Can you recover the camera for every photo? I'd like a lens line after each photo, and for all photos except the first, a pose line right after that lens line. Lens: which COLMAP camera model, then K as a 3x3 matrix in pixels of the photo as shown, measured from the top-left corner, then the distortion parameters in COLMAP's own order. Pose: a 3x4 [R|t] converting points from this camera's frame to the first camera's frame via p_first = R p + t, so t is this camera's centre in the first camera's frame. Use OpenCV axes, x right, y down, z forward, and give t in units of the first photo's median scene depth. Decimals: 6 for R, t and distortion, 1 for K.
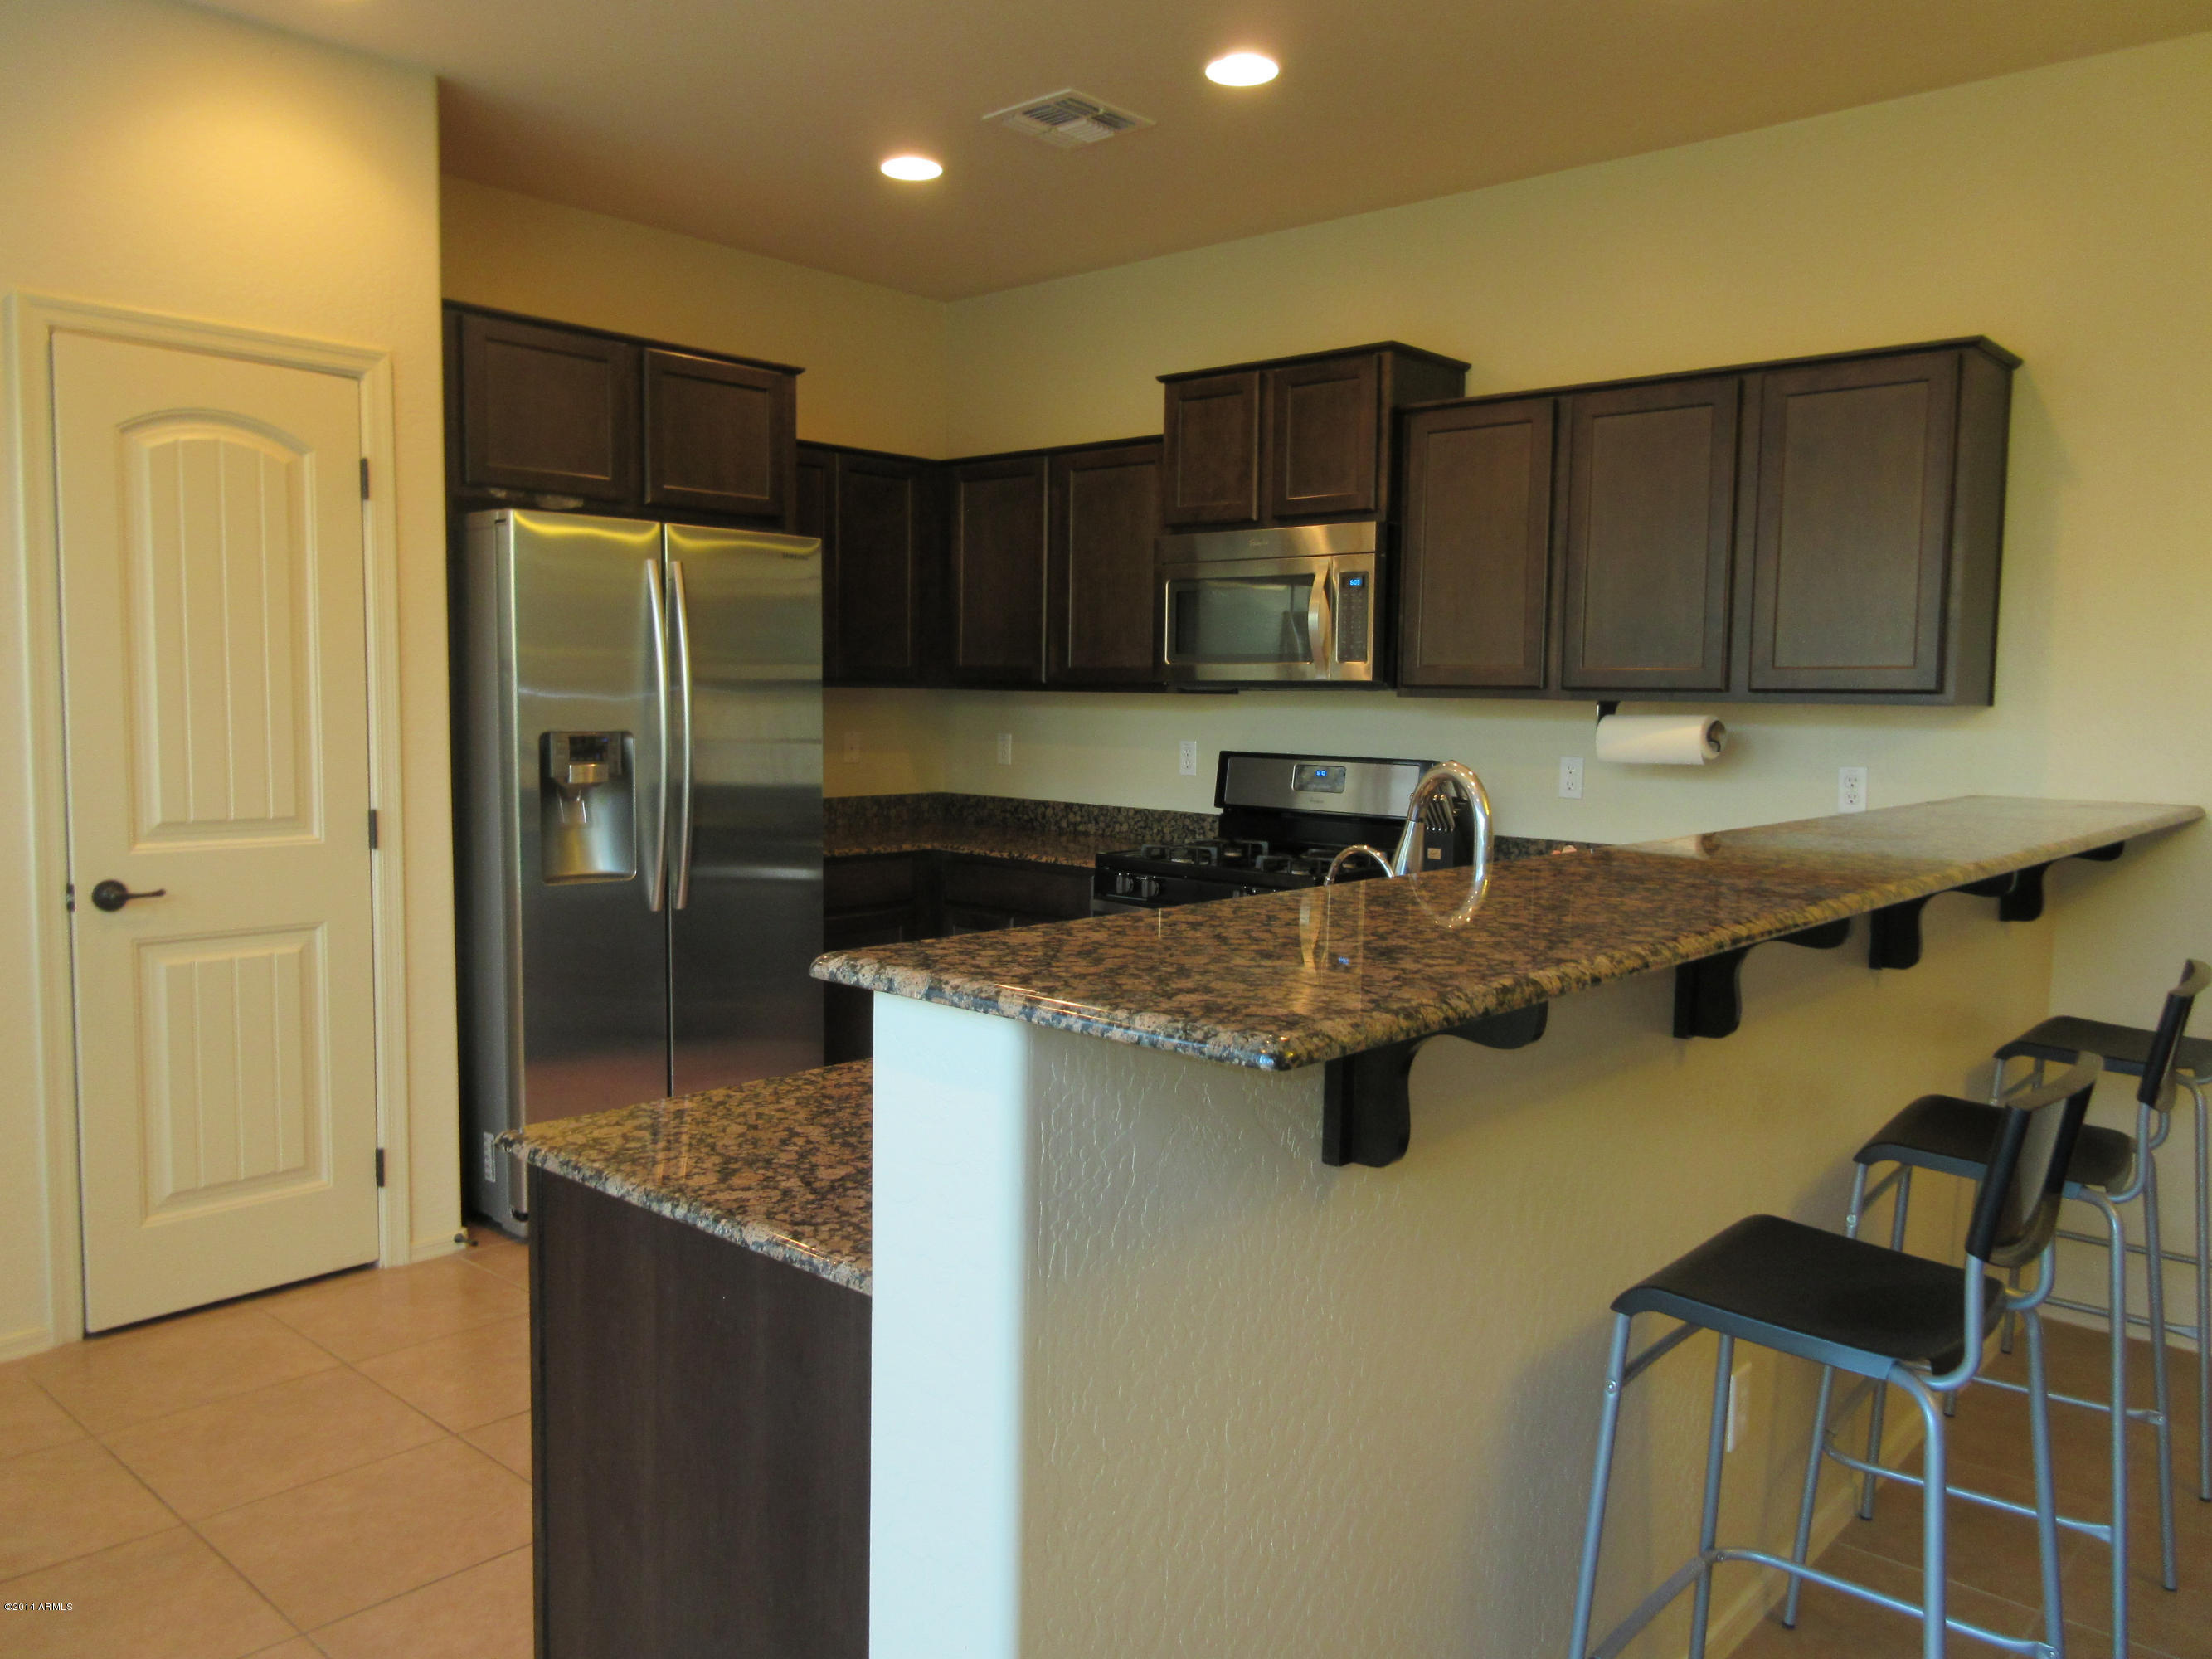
lens RADIAL K [[1636.0, 0, 1106.0], [0, 1636.0, 829.5], [0, 0, 1]] dist [-0.008135, -0.004896]
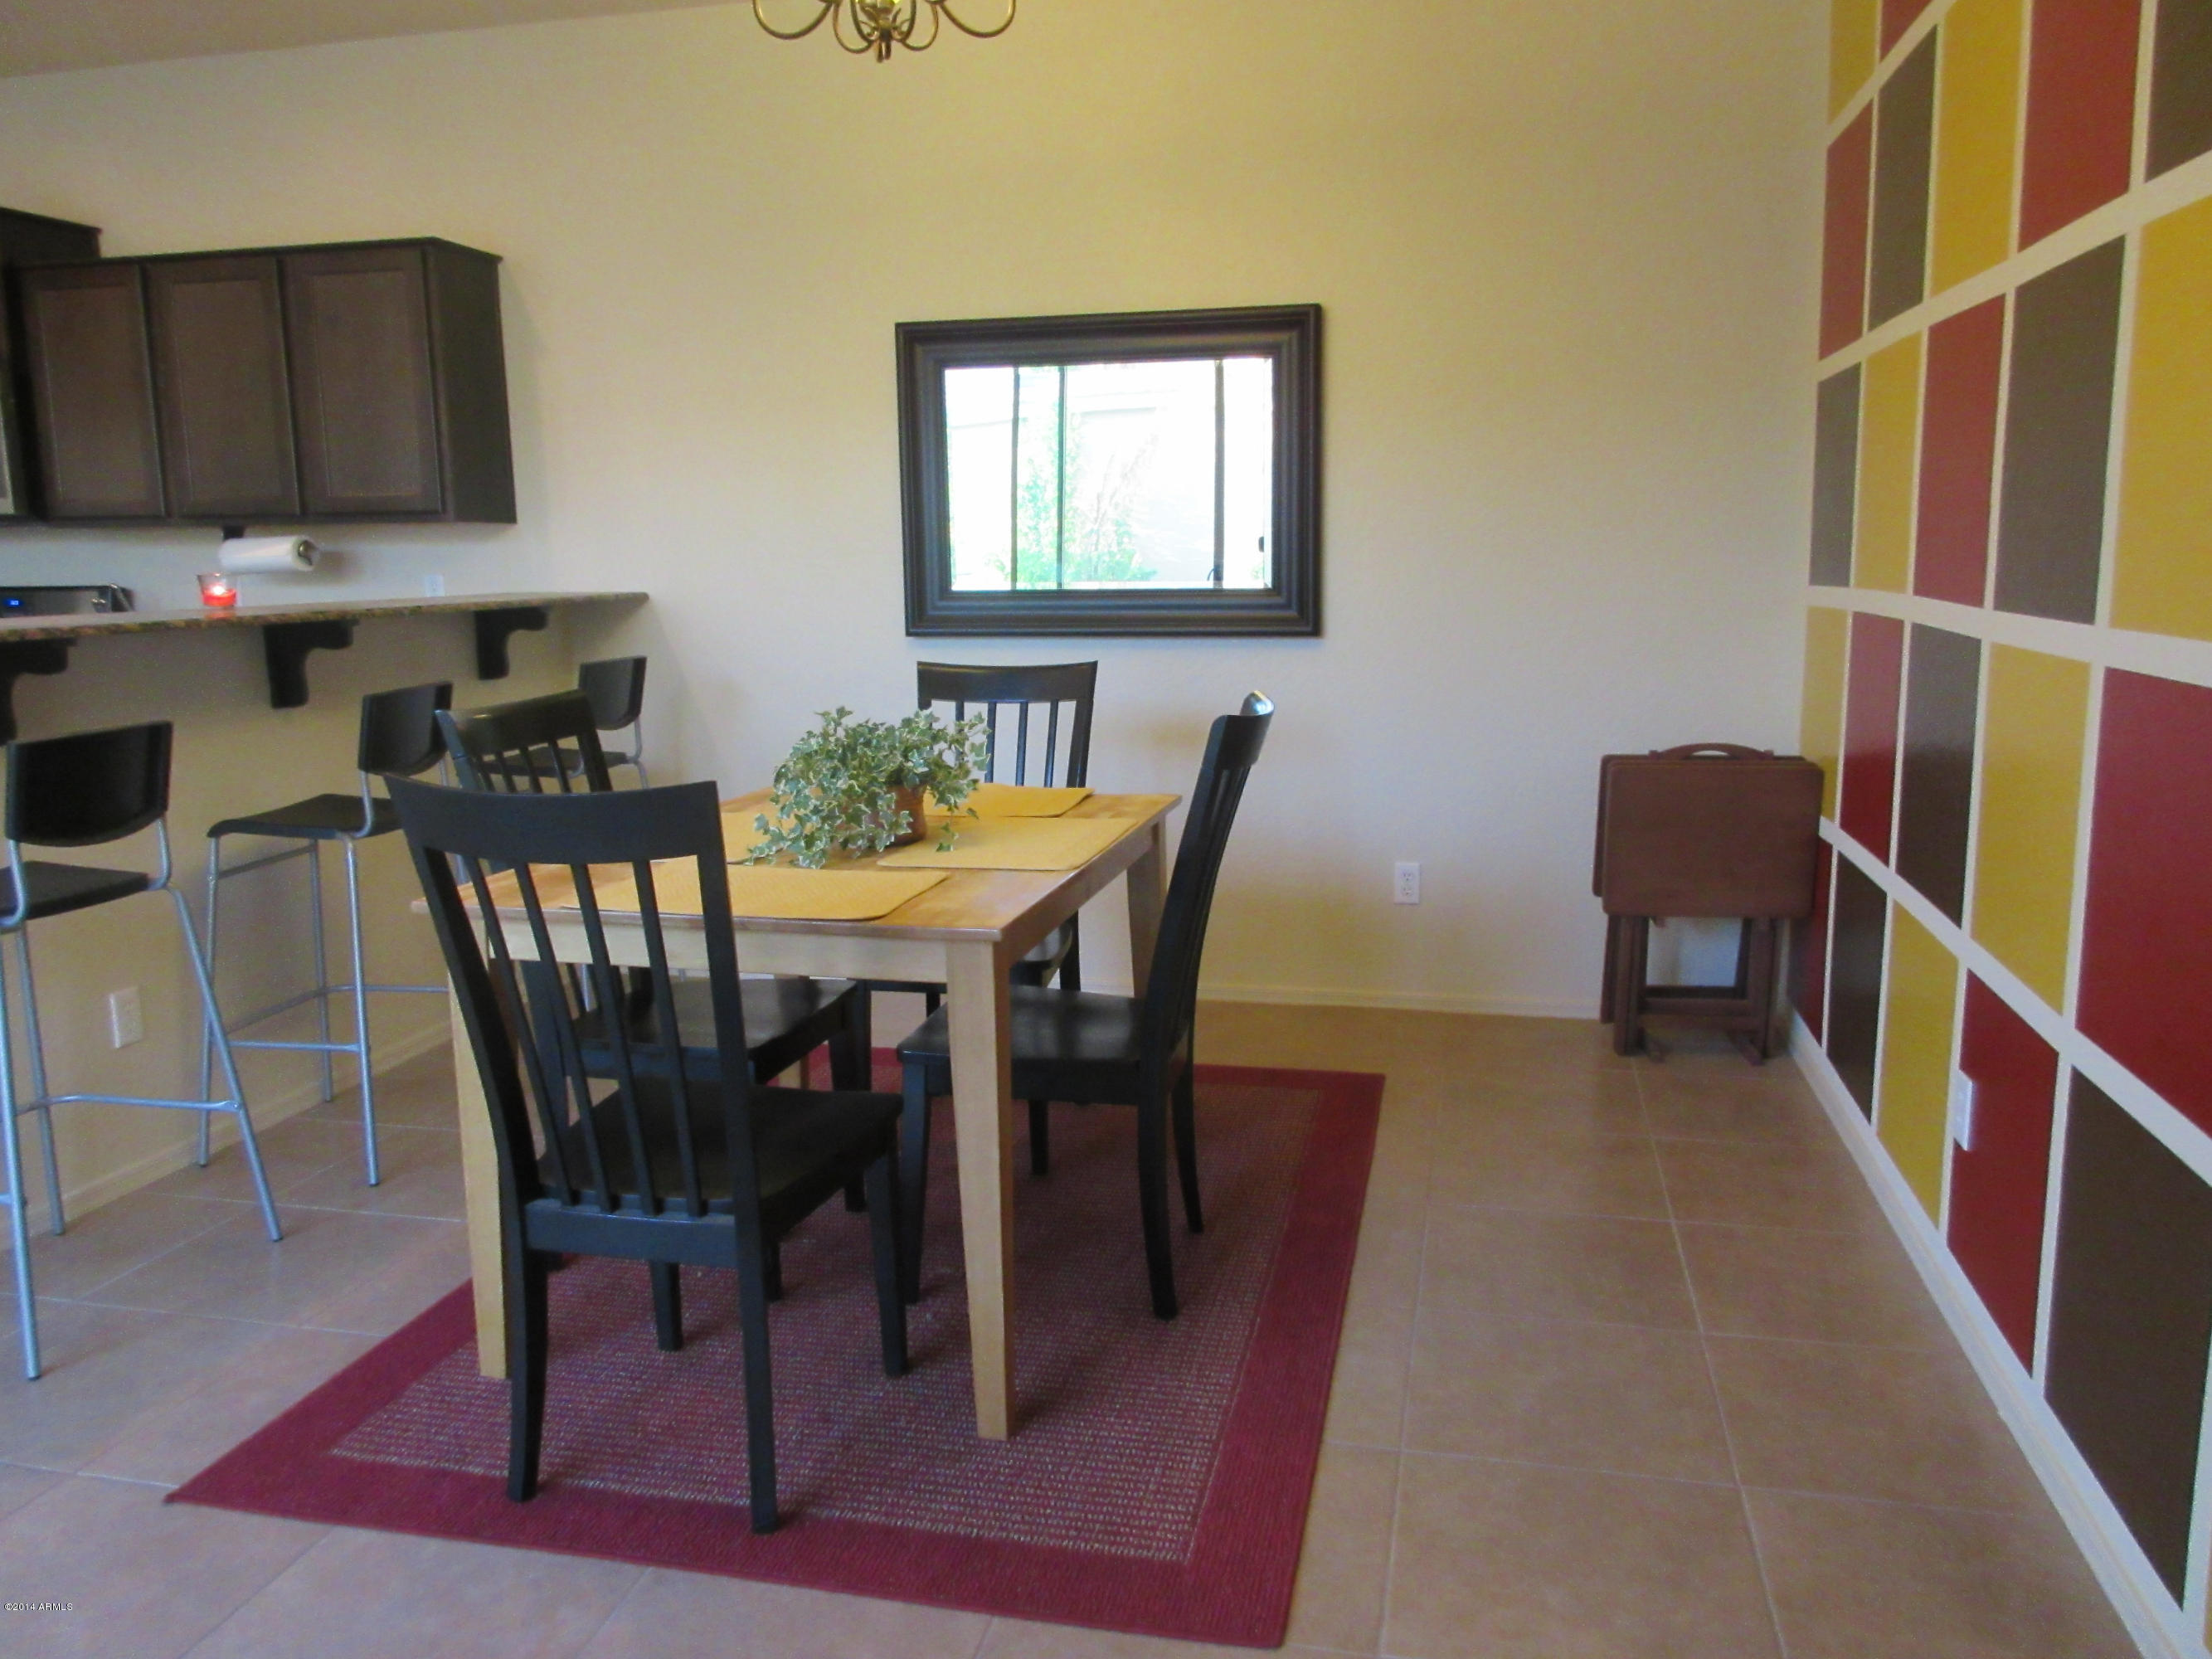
lens RADIAL K [[1636.0, 0, 1106.0], [0, 1636.0, 829.5], [0, 0, 1]] dist [-0.008135, -0.004896]
pose [[0.875276, -0.104199, 0.472265, 0.268584], [0.062878, 0.992744, 0.102500, 0.056622], [-0.479519, -0.060021, 0.875477, -0.348480]]
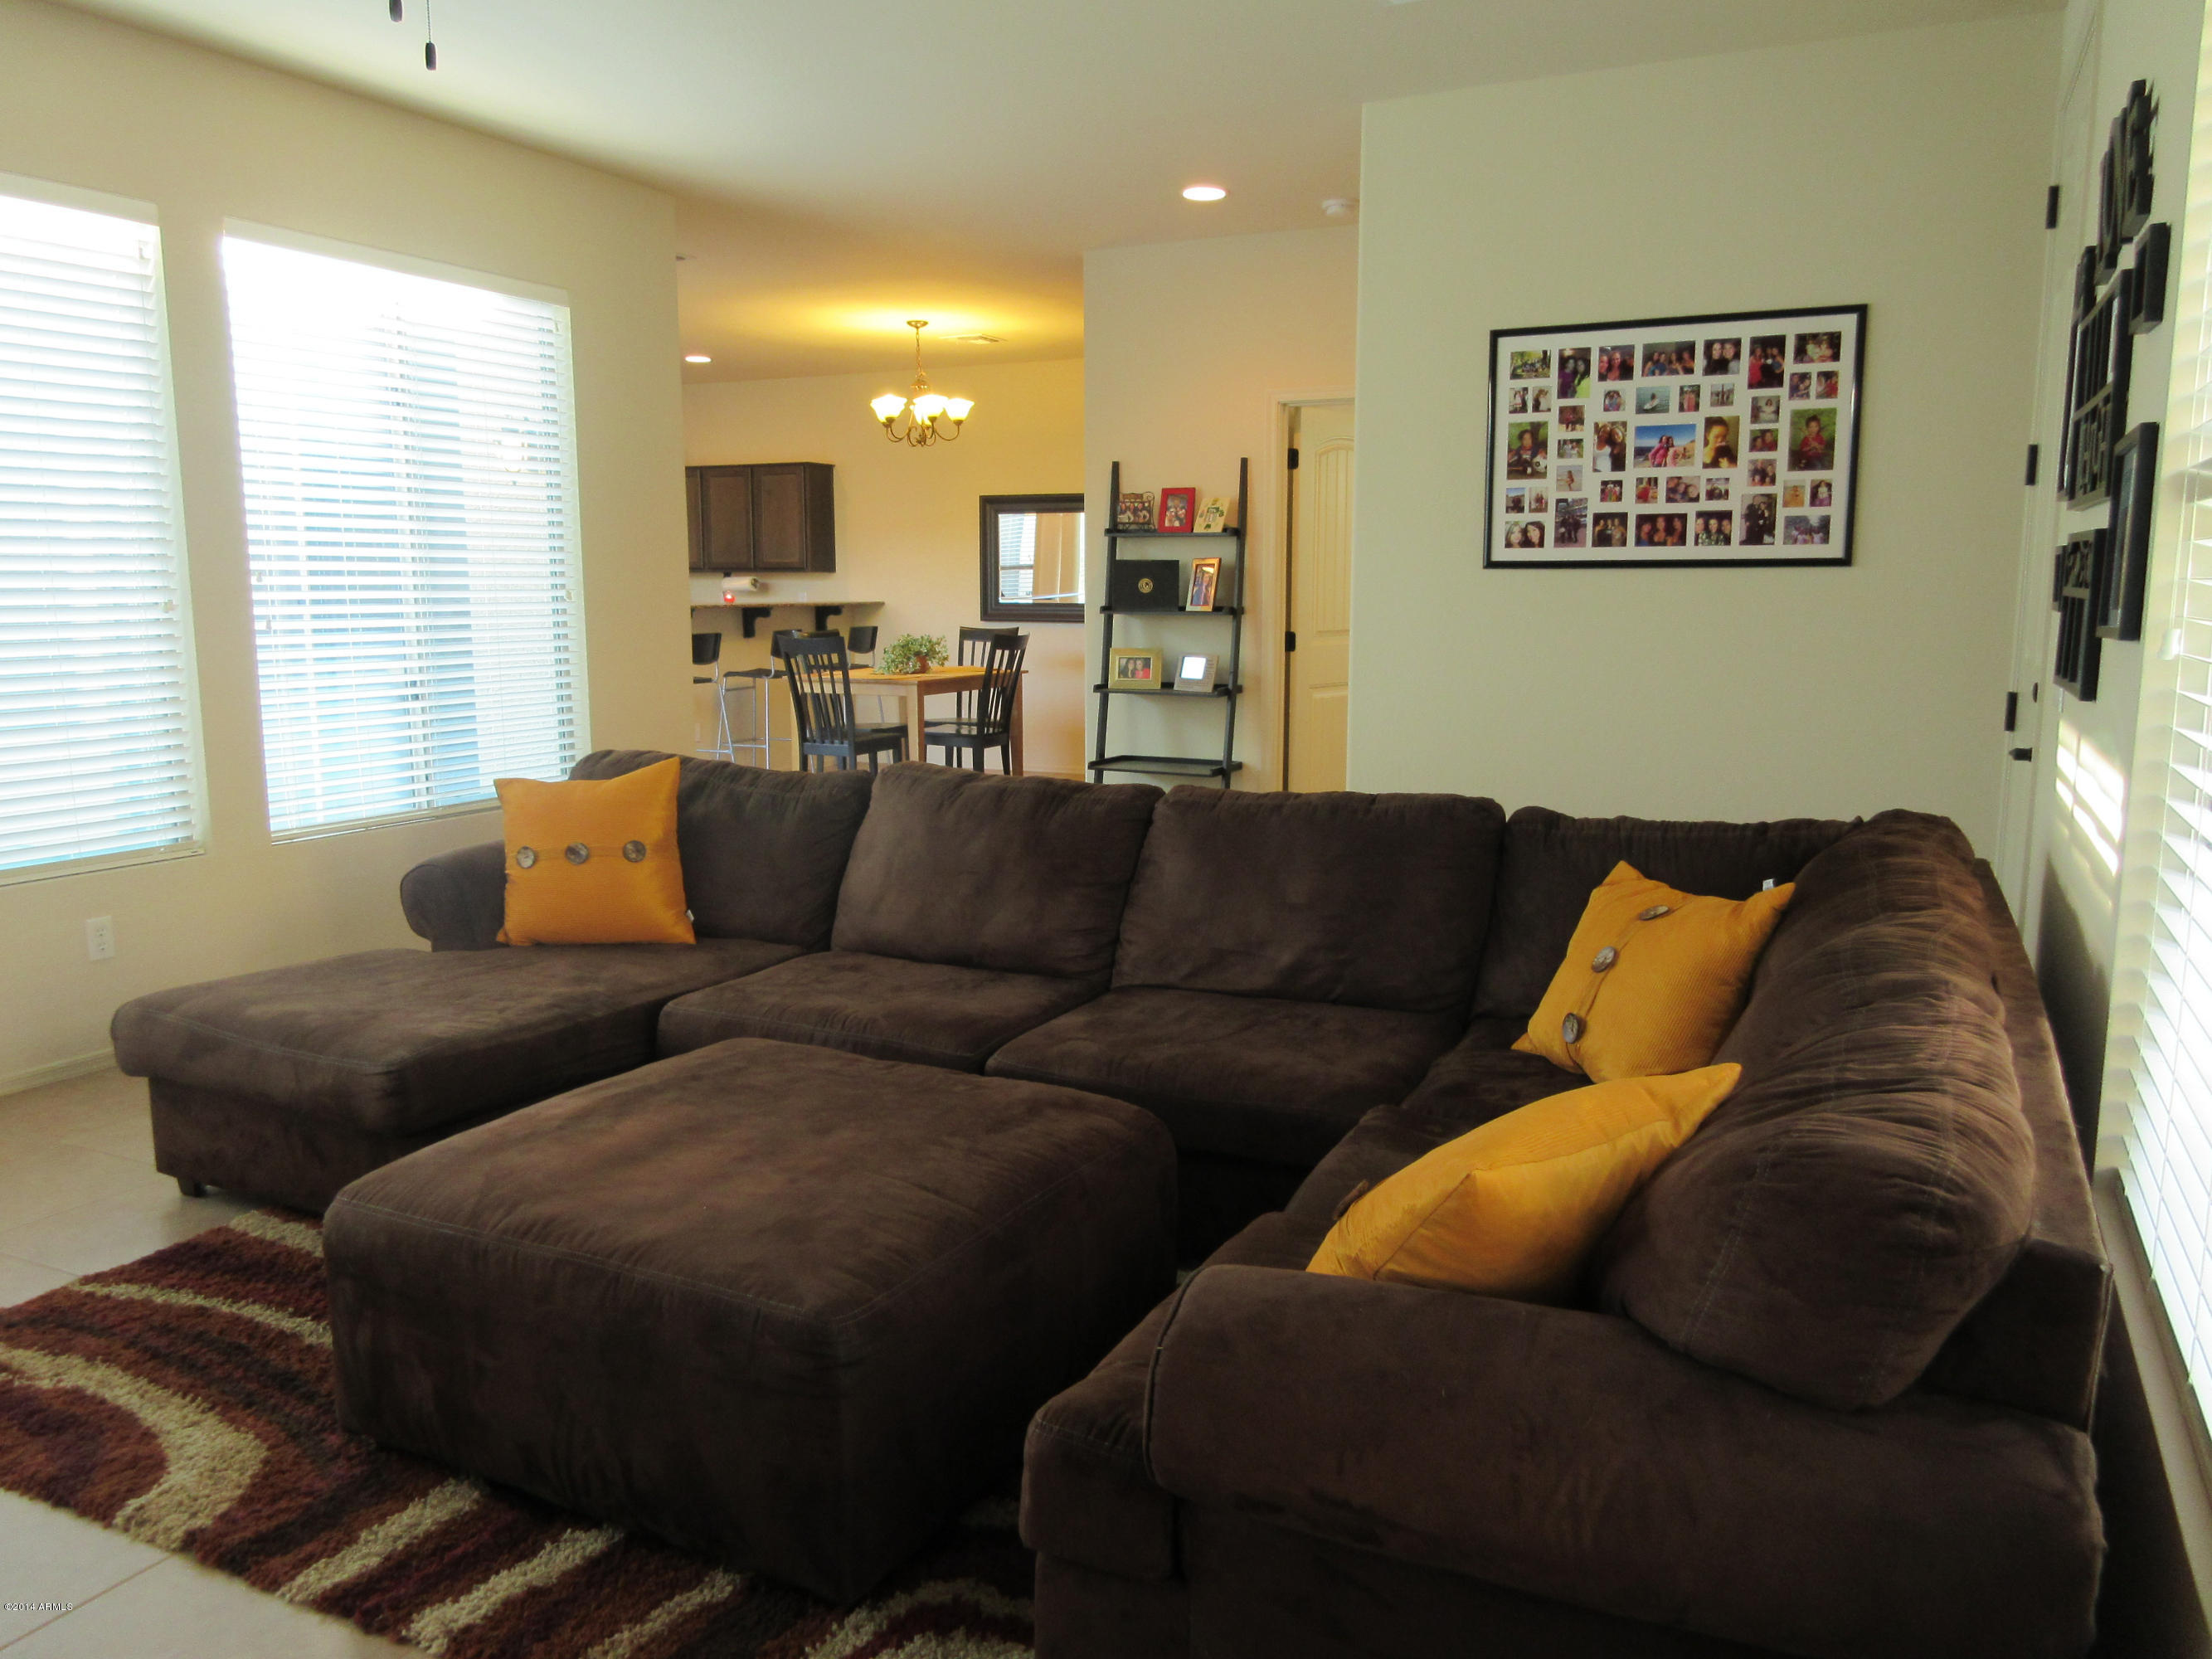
lens RADIAL K [[1636.0, 0, 1106.0], [0, 1636.0, 829.5], [0, 0, 1]] dist [-0.008135, -0.004896]
pose [[0.961608, -0.048502, 0.270106, 0.140678], [0.030099, 0.996960, 0.071863, 0.183050], [-0.272771, -0.060974, 0.960145, -1.939326]]
